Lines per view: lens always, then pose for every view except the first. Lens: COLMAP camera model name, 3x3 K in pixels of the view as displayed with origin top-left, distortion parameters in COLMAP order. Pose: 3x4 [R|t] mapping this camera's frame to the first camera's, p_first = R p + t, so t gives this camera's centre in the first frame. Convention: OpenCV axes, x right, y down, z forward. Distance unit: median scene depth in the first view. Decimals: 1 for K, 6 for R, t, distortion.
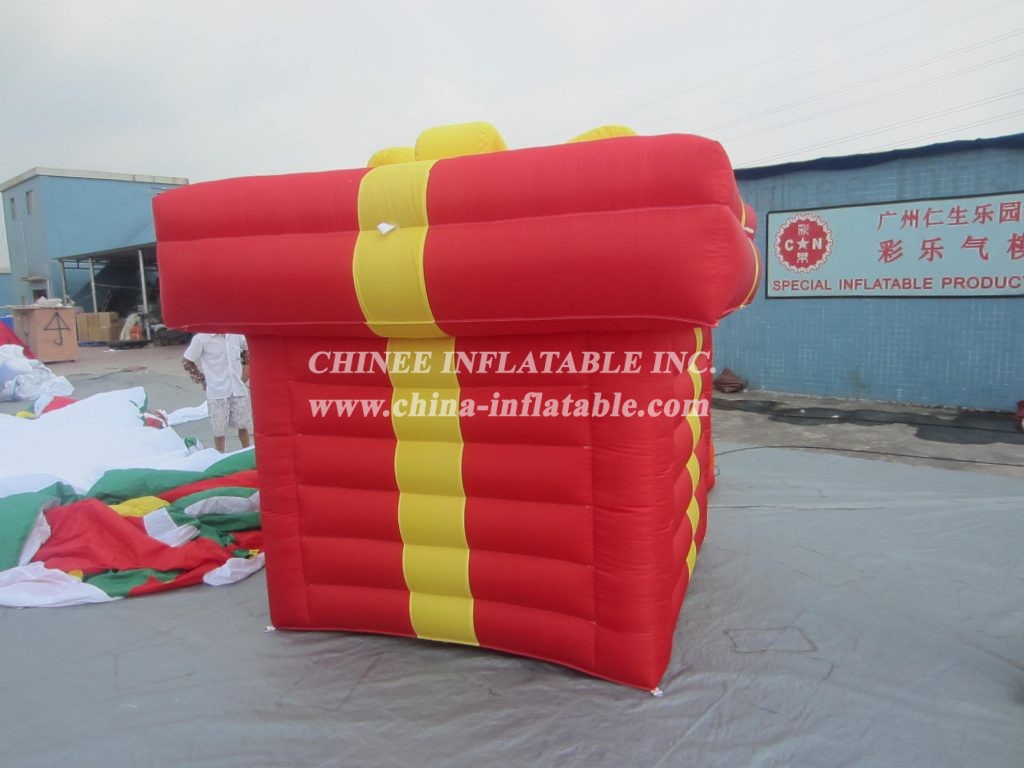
lens RADIAL K [[746.5, 0, 512.0], [0, 746.5, 384.0], [0, 0, 1]] dist [0.004932, -0.002347]
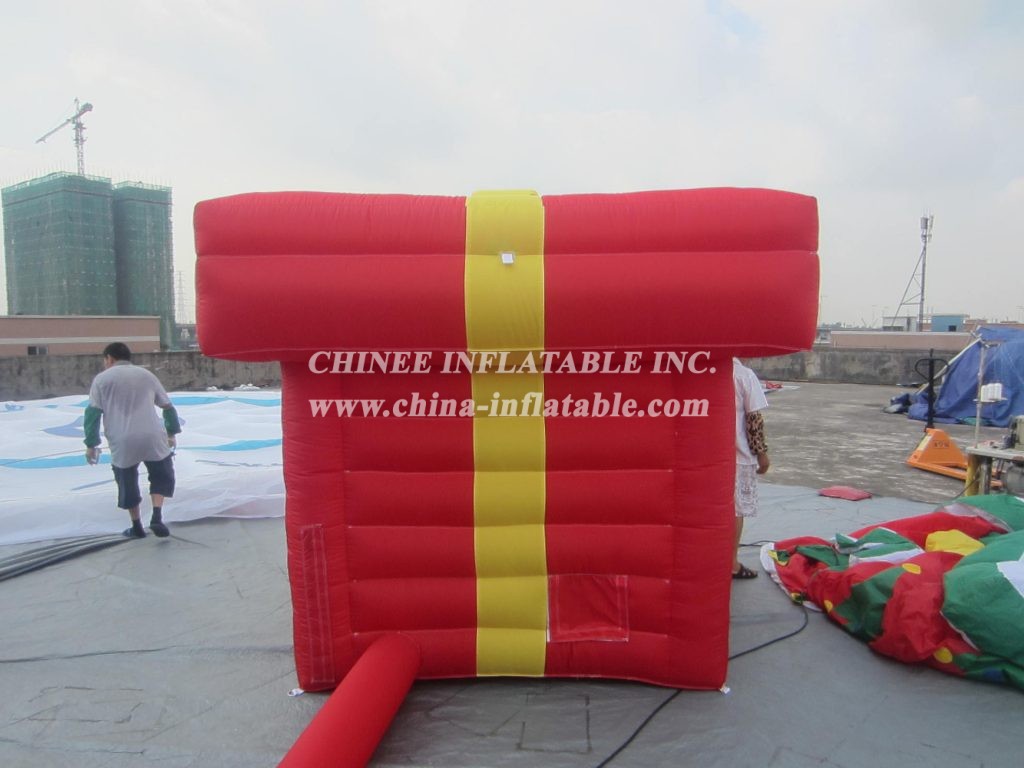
lens RADIAL K [[746.5, 0, 512.0], [0, 746.5, 384.0], [0, 0, 1]] dist [0.004932, -0.002347]
pose [[0.931744, -0.004199, 0.363091, -0.182009], [0.020044, 0.999003, -0.039883, 0.000436], [-0.362561, 0.044439, 0.930900, 0.026668]]
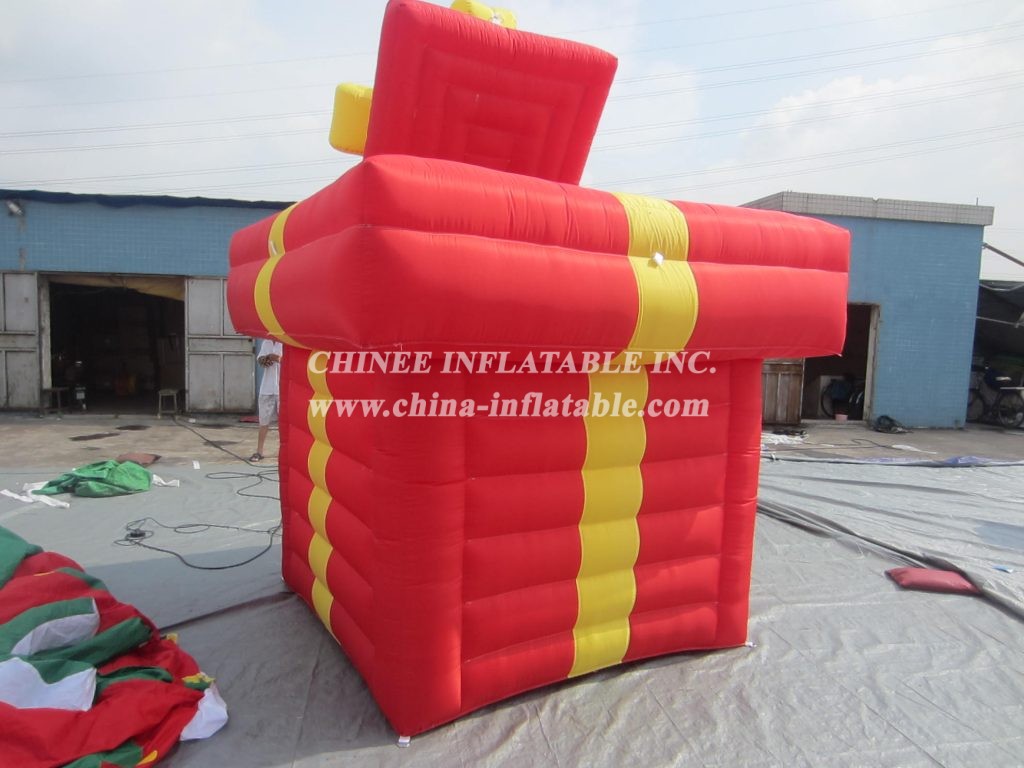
lens RADIAL K [[746.5, 0, 512.0], [0, 746.5, 384.0], [0, 0, 1]] dist [0.004932, -0.002347]
pose [[0.614008, -0.012872, 0.789195, -0.385933], [0.045737, 0.998767, -0.019294, -0.009620], [-0.787974, 0.047942, 0.613840, 0.187035]]
